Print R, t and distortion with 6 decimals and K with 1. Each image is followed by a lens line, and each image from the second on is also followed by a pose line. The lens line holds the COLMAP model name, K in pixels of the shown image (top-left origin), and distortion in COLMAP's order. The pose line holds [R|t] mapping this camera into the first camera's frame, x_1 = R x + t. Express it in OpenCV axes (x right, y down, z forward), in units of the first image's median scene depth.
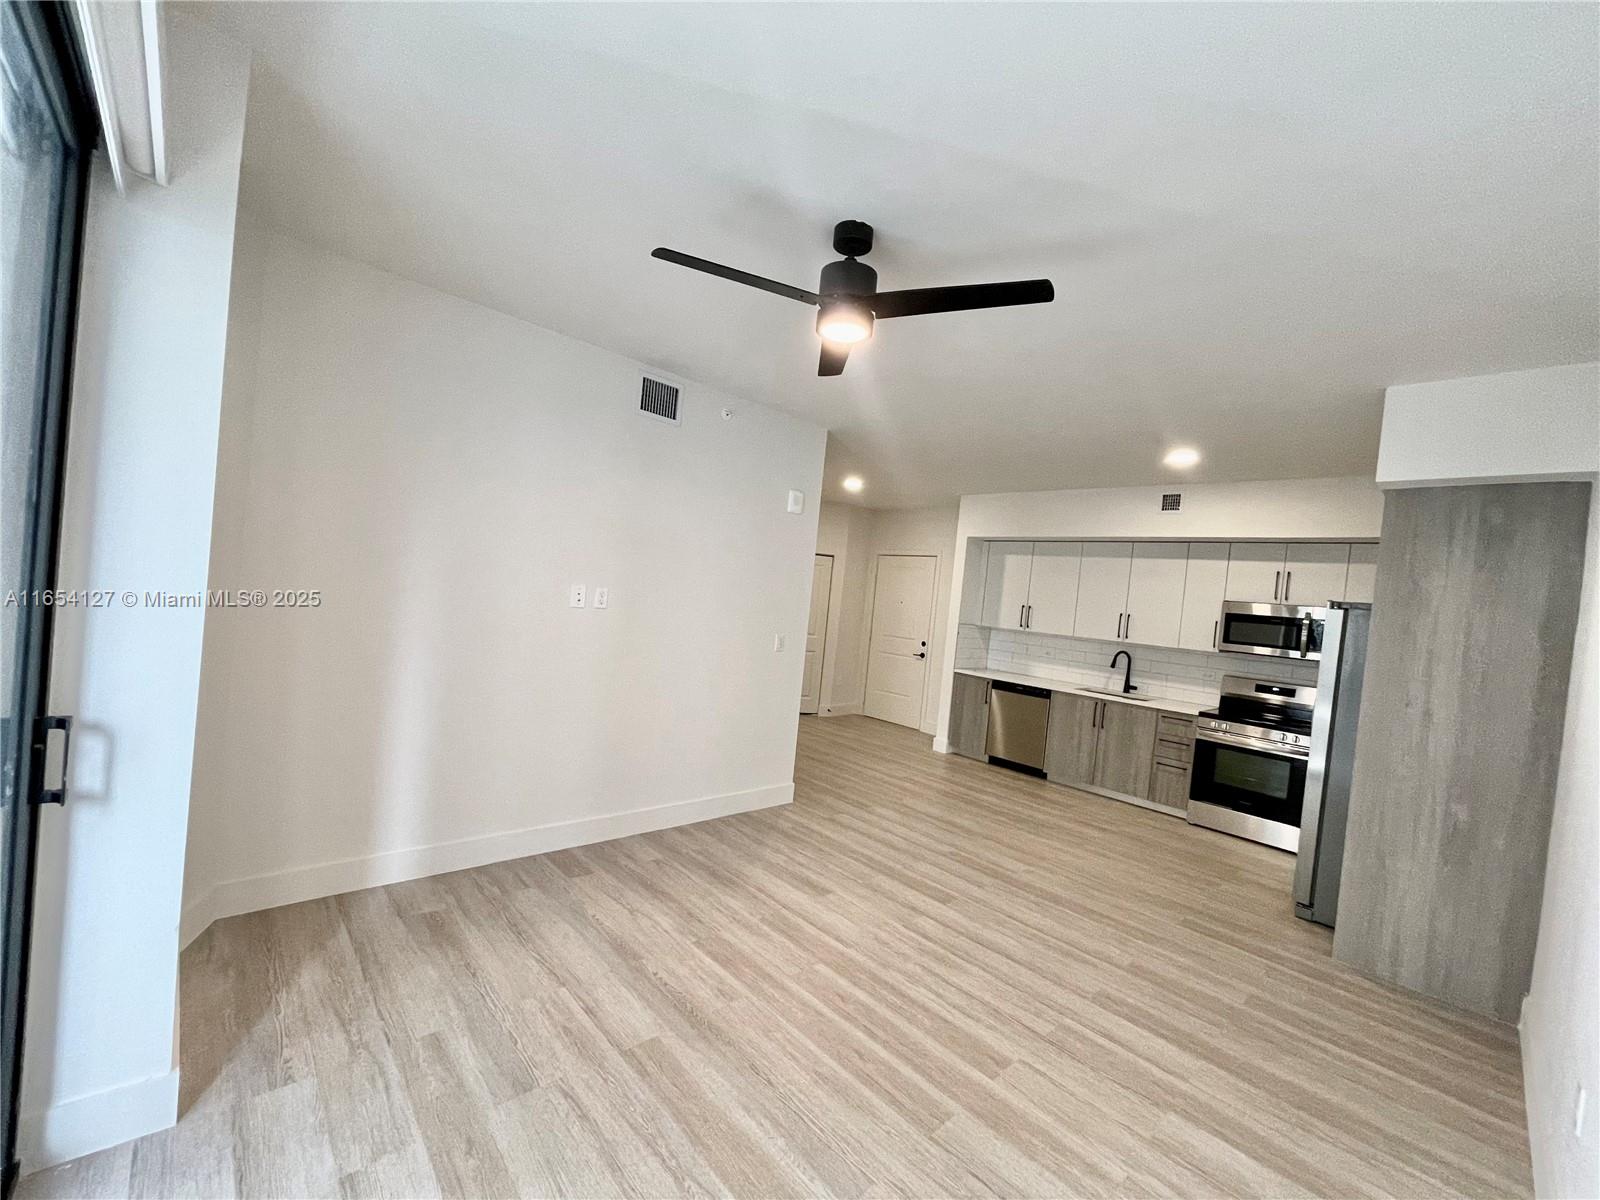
lens RADIAL K [[638.6, 0, 794.9], [0, 638.6, 607.6], [0, 0, 1]] dist [-0.002075, -0.000122]
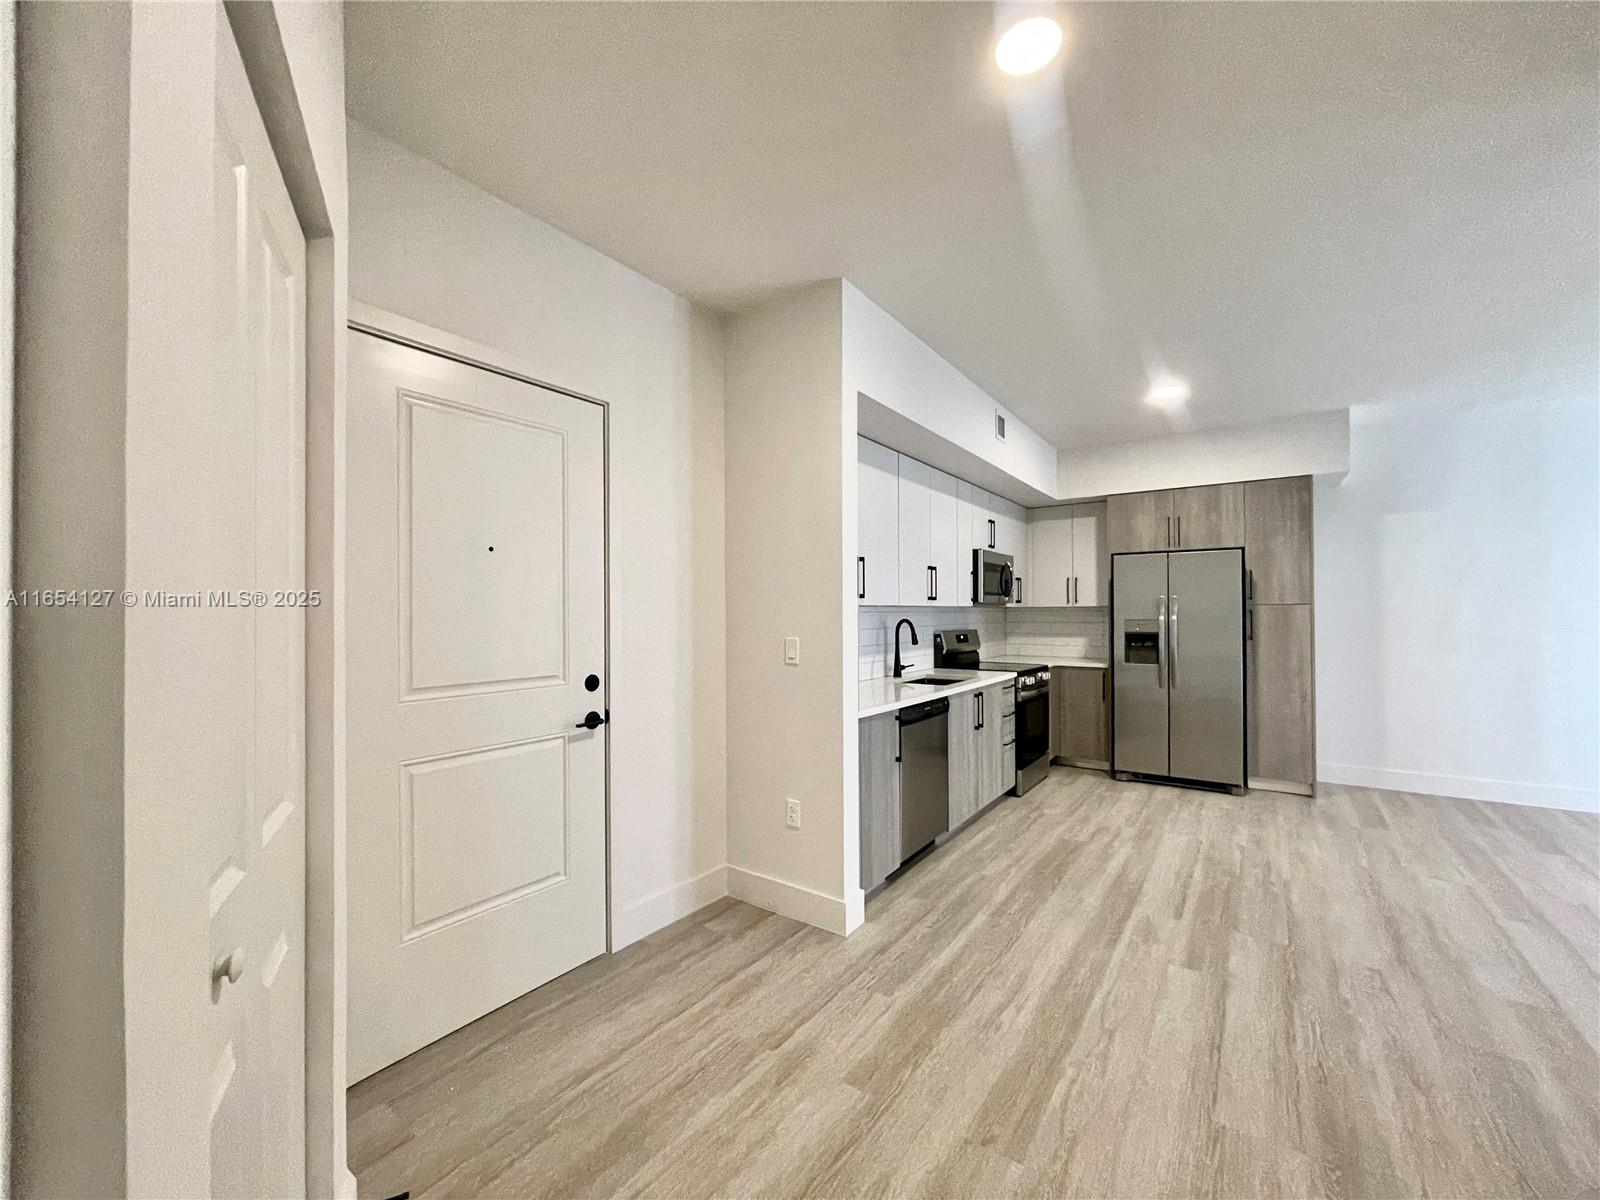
lens RADIAL K [[638.6, 0, 805.0], [0, 638.6, 610.4], [0, 0, 1]] dist [-0.002075, -0.000122]
pose [[-0.198995, -0.084238, 0.976373, -0.156255], [0.011174, 0.996039, 0.088212, -0.005238], [-0.979937, 0.028463, -0.197265, 1.270139]]
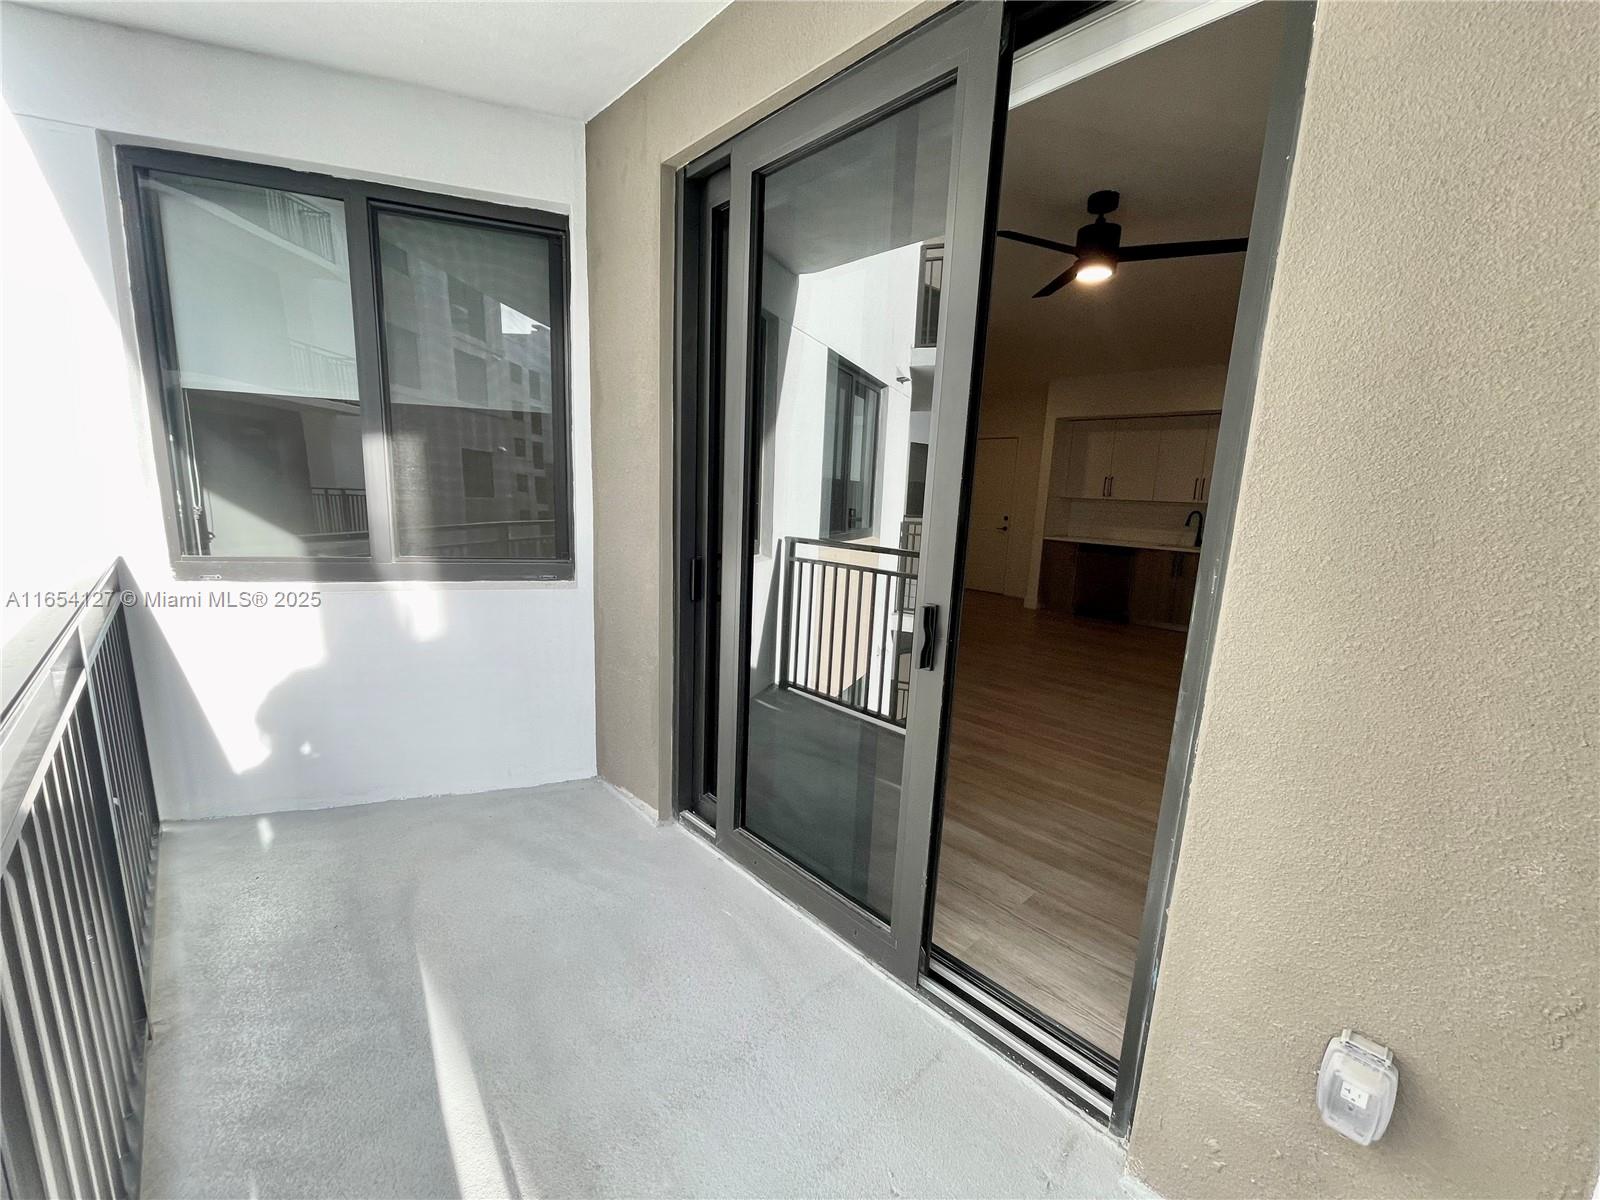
lens RADIAL K [[638.6, 0, 805.6], [0, 638.6, 605.1], [0, 0, 1]] dist [-0.002075, -0.000122]
pose [[0.998184, -0.060067, -0.004617, -0.204082], [0.060025, 0.985108, 0.161120, 0.006829], [-0.005130, -0.161104, 0.986924, -0.173389]]
